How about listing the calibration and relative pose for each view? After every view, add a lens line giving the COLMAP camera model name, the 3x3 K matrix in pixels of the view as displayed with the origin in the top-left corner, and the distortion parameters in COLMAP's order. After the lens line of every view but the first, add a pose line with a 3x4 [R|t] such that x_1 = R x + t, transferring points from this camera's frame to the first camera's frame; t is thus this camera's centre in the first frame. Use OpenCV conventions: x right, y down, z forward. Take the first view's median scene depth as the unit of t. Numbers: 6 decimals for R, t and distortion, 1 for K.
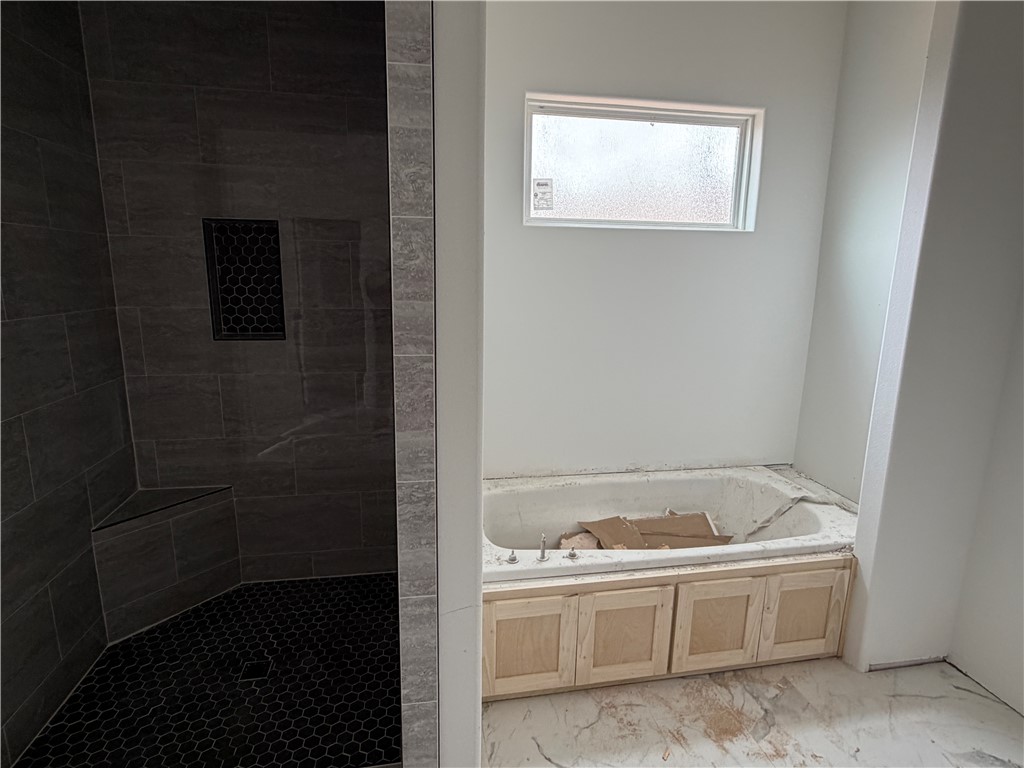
lens RADIAL K [[567.0, 0, 512.0], [0, 567.0, 384.0], [0, 0, 1]] dist [0.000667, -0.000104]
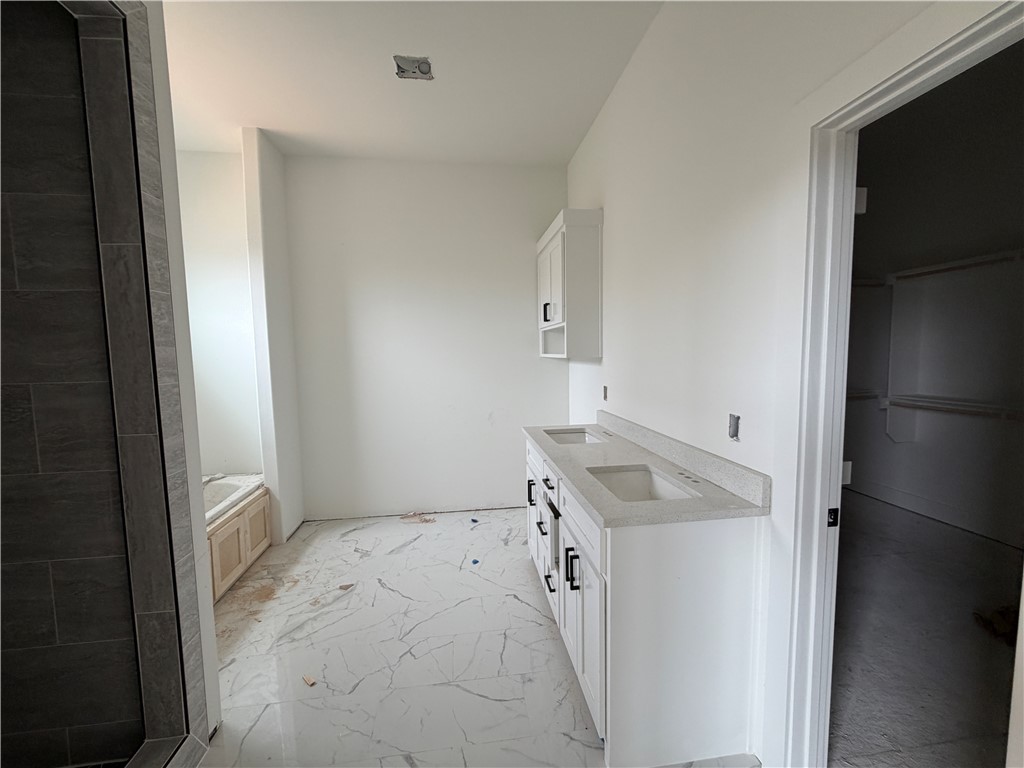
lens RADIAL K [[407.5, 0, 510.7], [0, 407.5, 384.9], [0, 0, 1]] dist [0.000043, 0.000148]
pose [[0.051089, -0.100293, 0.993645, -0.769747], [0.220632, 0.971495, 0.086713, 0.037113], [-0.974018, 0.214800, 0.071760, 0.038360]]
